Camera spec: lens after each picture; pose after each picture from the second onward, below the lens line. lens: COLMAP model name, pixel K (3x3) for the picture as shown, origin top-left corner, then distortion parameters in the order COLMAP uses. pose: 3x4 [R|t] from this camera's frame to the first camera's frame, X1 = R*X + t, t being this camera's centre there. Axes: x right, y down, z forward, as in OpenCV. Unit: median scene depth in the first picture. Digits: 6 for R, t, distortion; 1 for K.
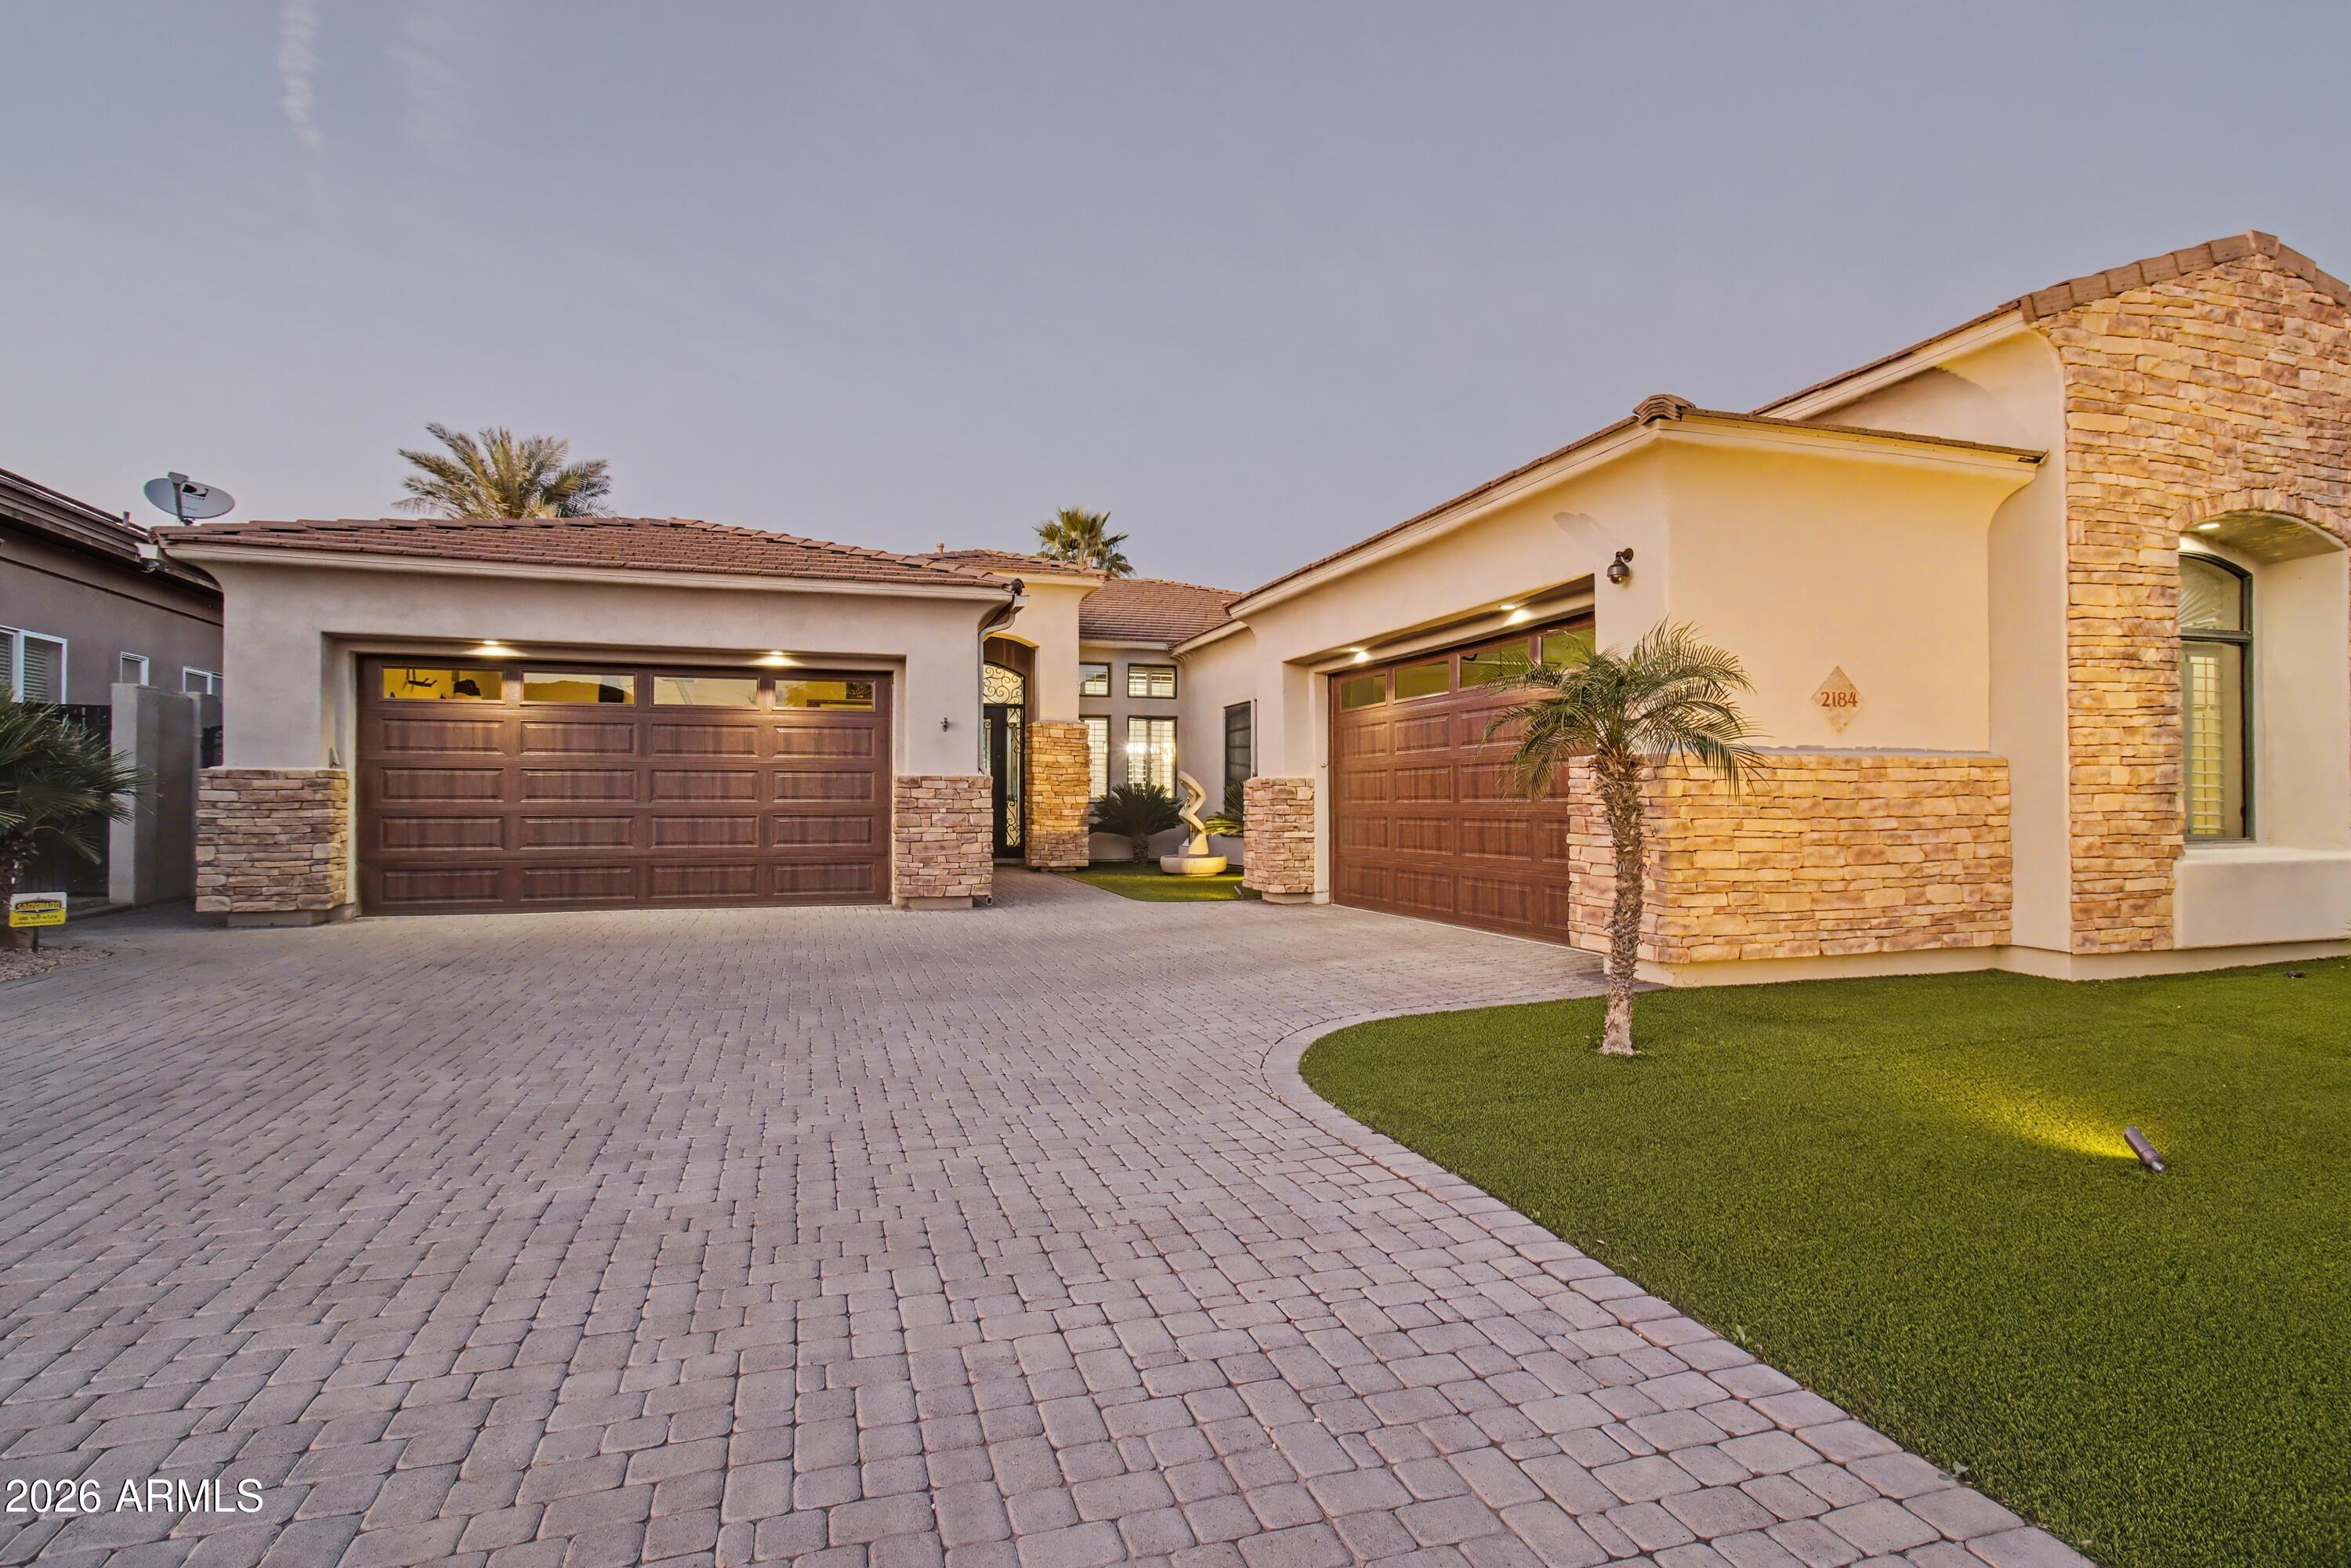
lens RADIAL K [[1133.9, 0, 1168.8], [0, 1133.9, 784.1], [0, 0, 1]] dist [-0.018107, 0.012842]
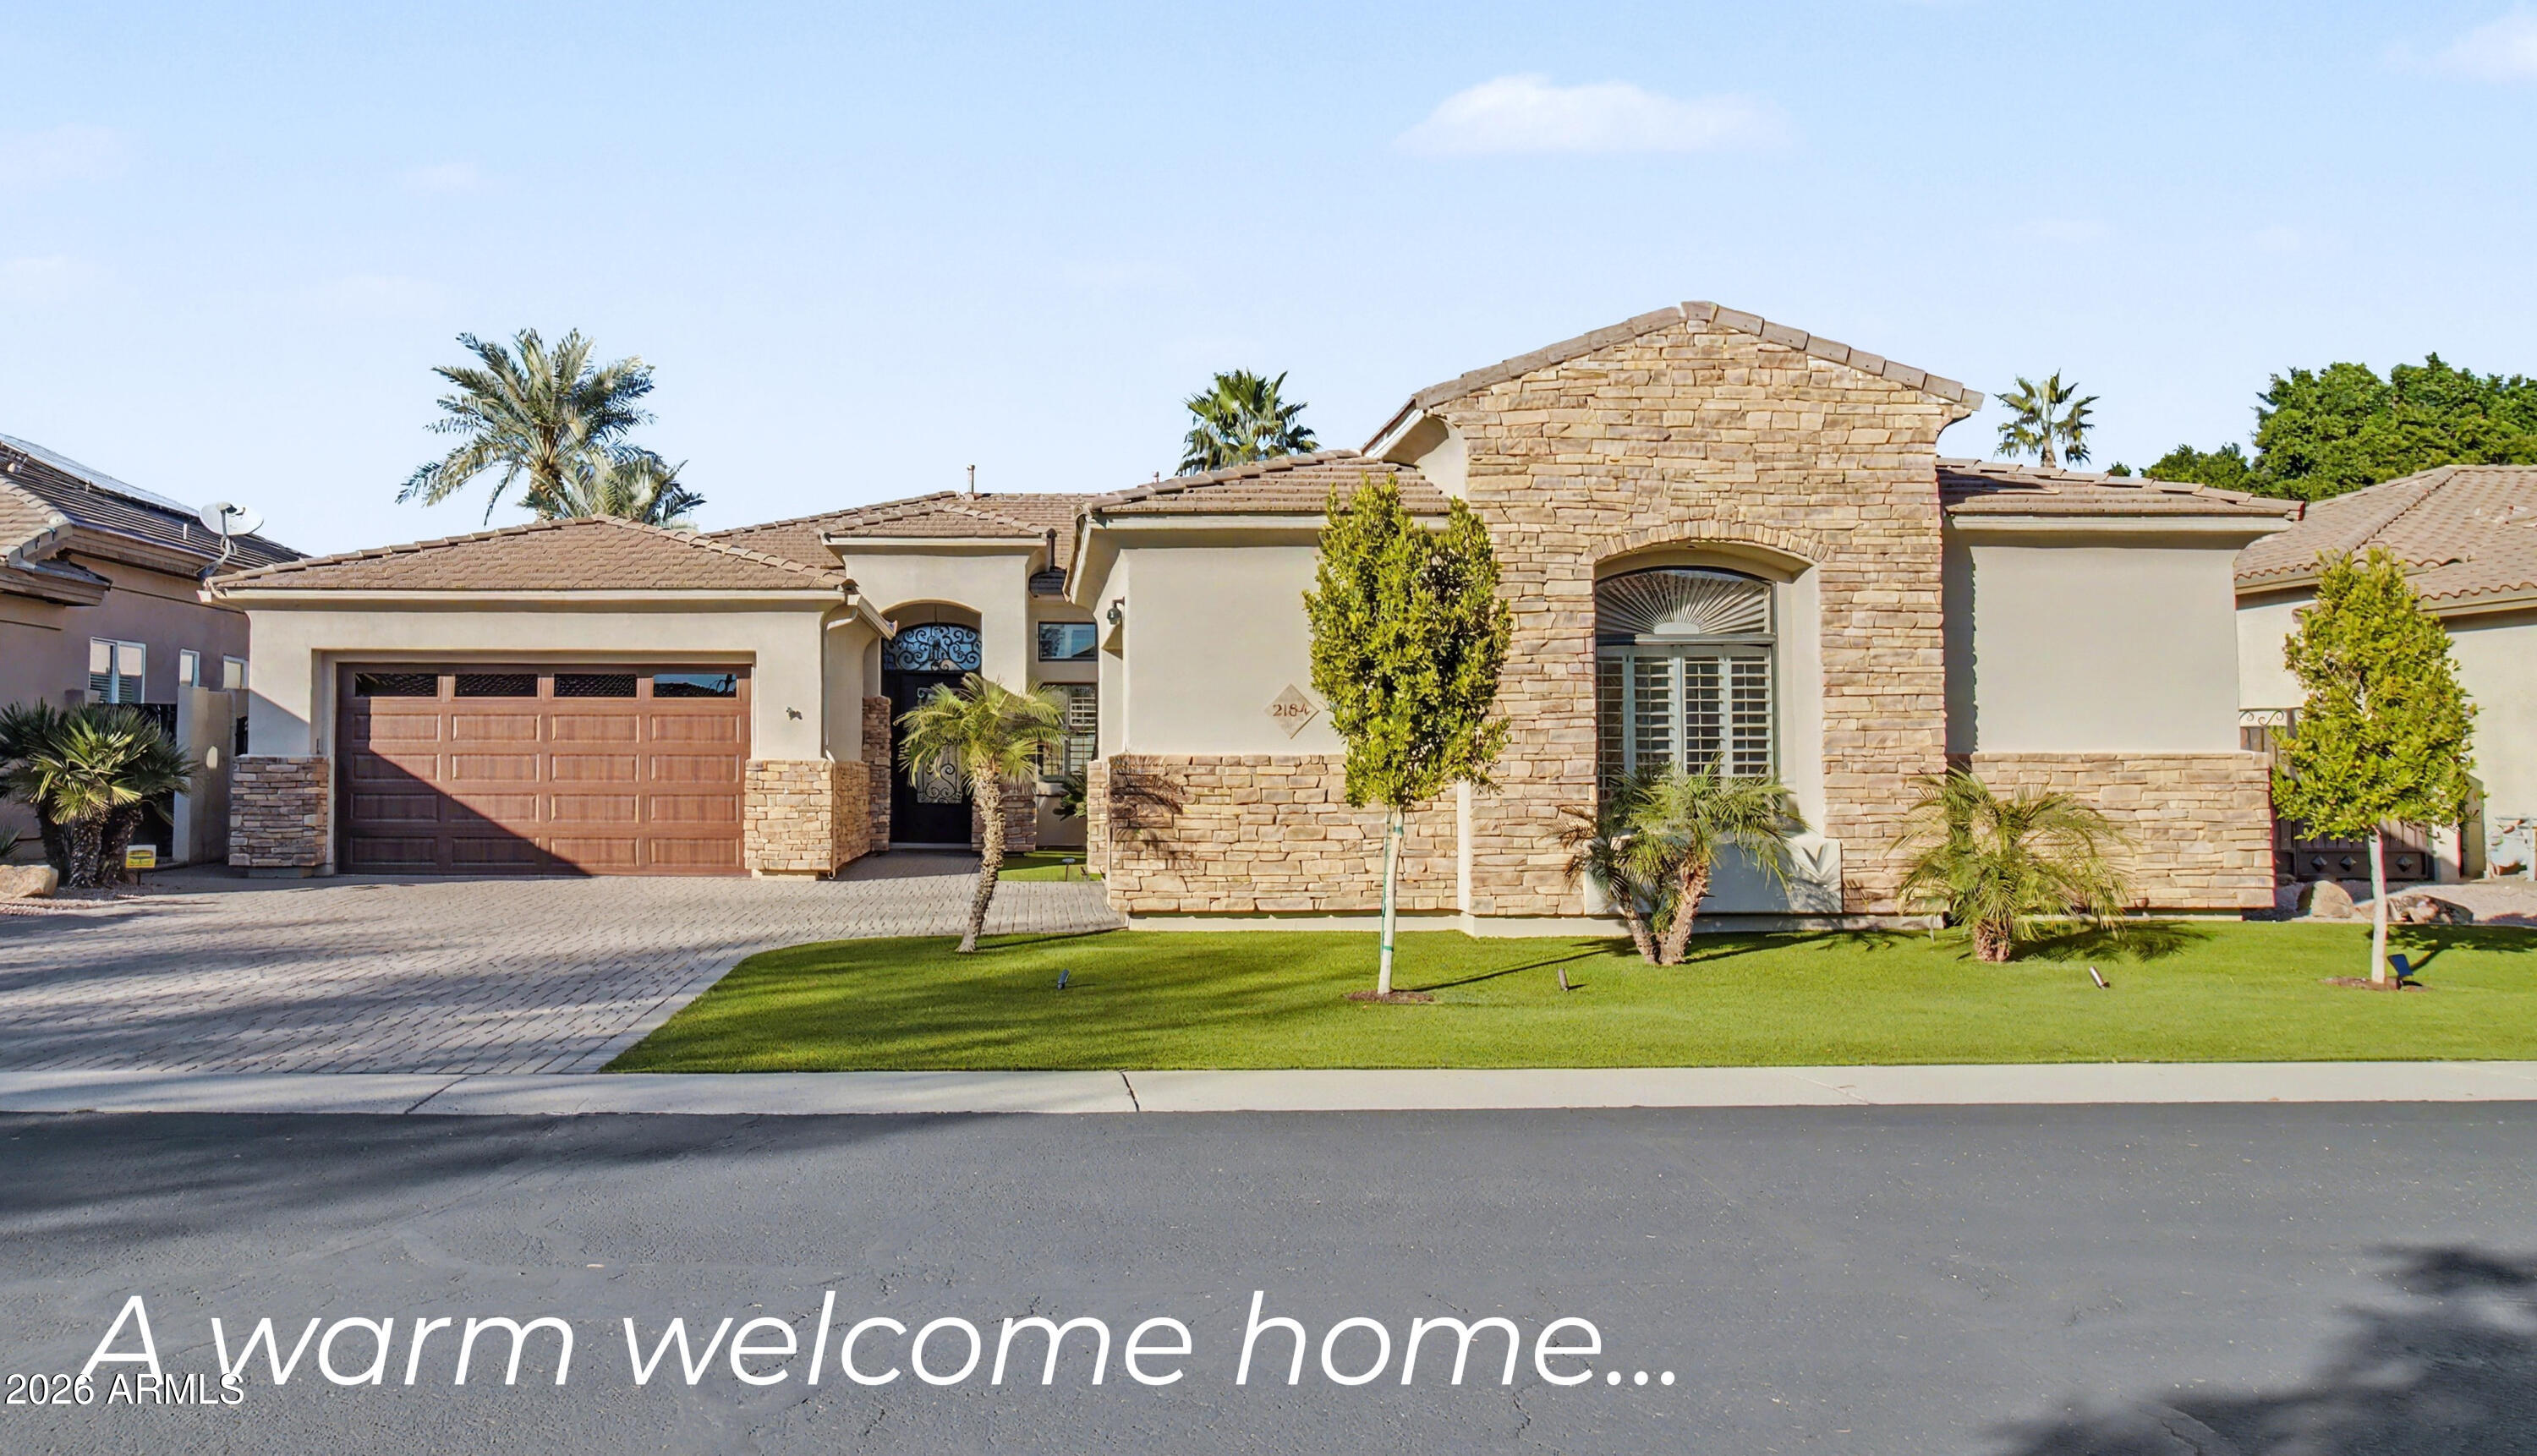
lens RADIAL K [[1906.7, 0, 1029.9], [0, 1906.7, 645.7], [0, 0, 1]] dist [-0.067320, 0.082926]
pose [[0.951334, -0.018819, -0.307587, 0.719426], [0.003779, 0.998771, -0.049420, -0.031015], [0.308139, 0.045852, 0.950236, -0.831404]]
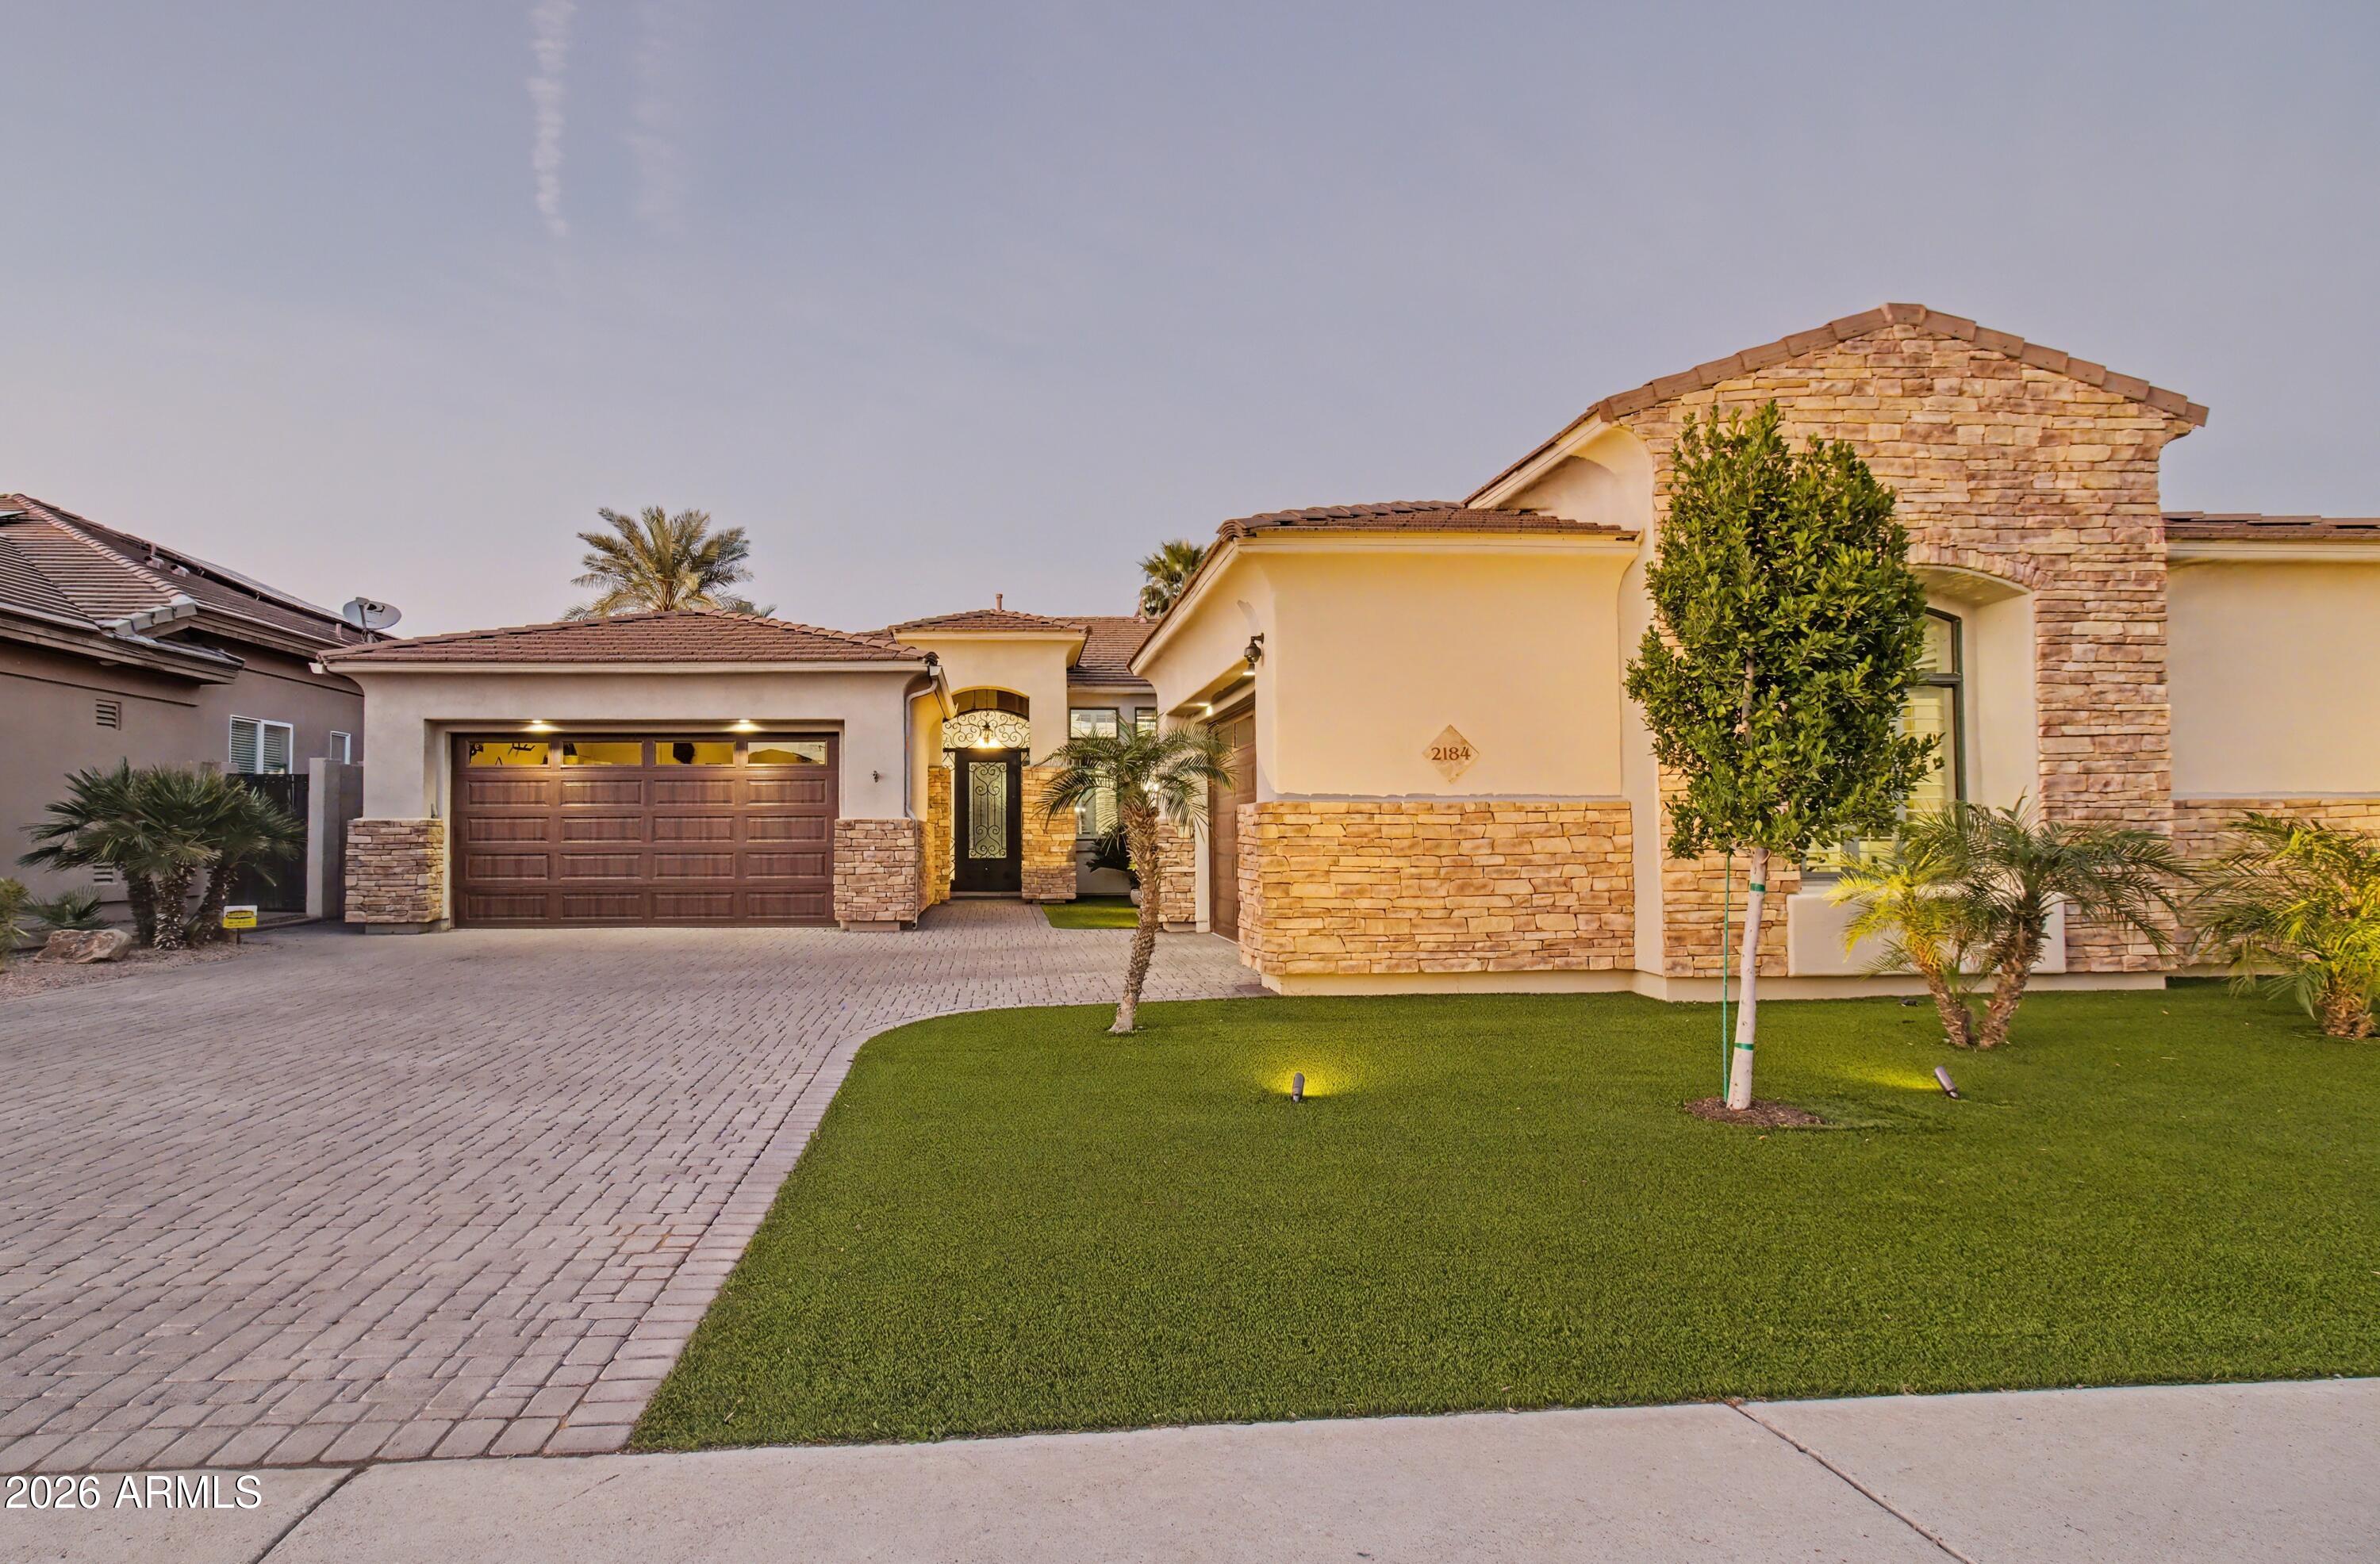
lens RADIAL K [[1221.7, 0, 1055.8], [0, 1221.7, 791.2], [0, 0, 1]] dist [-0.017928, 0.020589]
pose [[0.965933, -0.013830, -0.258423, 0.387459], [0.008460, 0.999725, -0.021879, -0.009209], [0.258655, 0.018947, 0.965784, -0.240223]]
